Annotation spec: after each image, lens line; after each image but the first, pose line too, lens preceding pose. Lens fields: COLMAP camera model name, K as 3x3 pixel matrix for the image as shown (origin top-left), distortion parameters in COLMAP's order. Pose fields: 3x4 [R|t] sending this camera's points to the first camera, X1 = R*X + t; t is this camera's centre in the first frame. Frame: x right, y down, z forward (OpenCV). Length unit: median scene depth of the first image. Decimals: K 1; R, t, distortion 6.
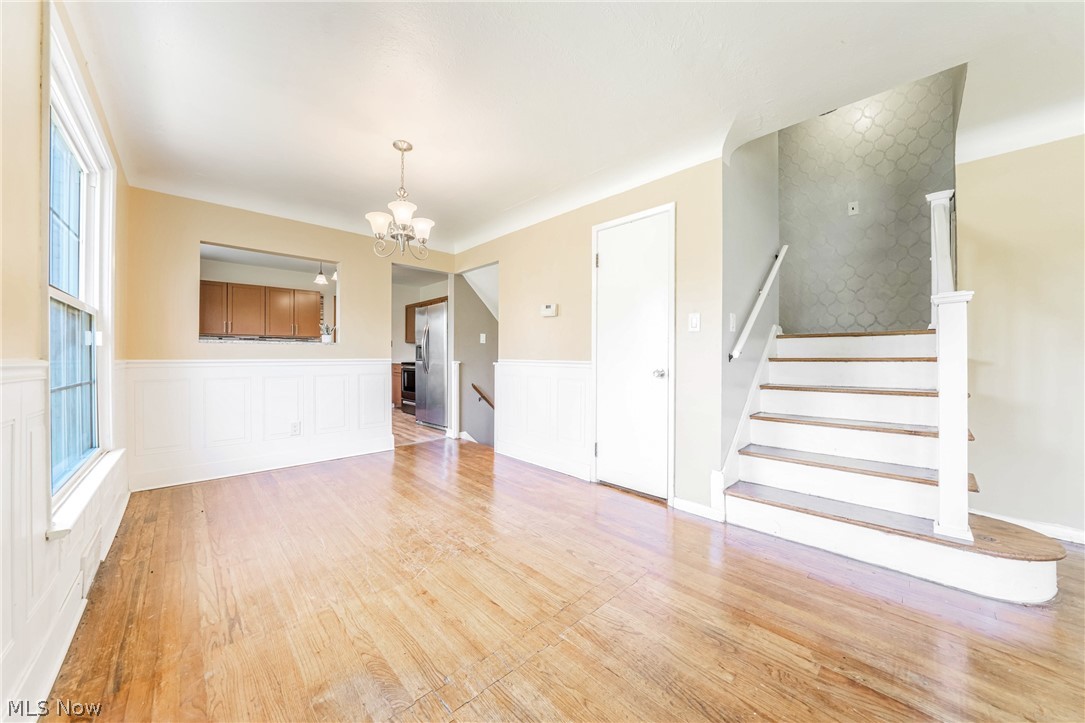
lens RADIAL K [[371.9, 0, 538.2], [0, 371.9, 358.8], [0, 0, 1]] dist [-0.009976, 0.000000]
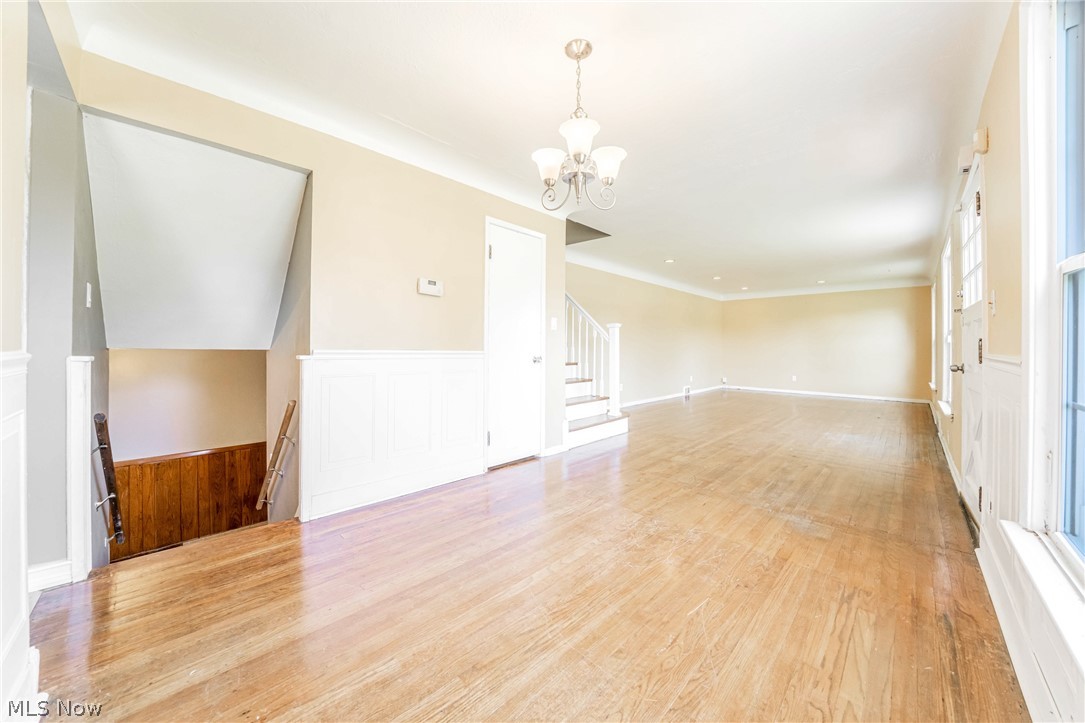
lens RADIAL K [[369.8, 0, 541.3], [0, 369.8, 350.8], [0, 0, 1]] dist [-0.025508, 0.000181]
pose [[-0.013433, -0.005766, 0.999893, -1.026993], [-0.005451, 0.999969, 0.005693, -0.001500], [-0.999895, -0.005374, -0.013464, 1.056504]]
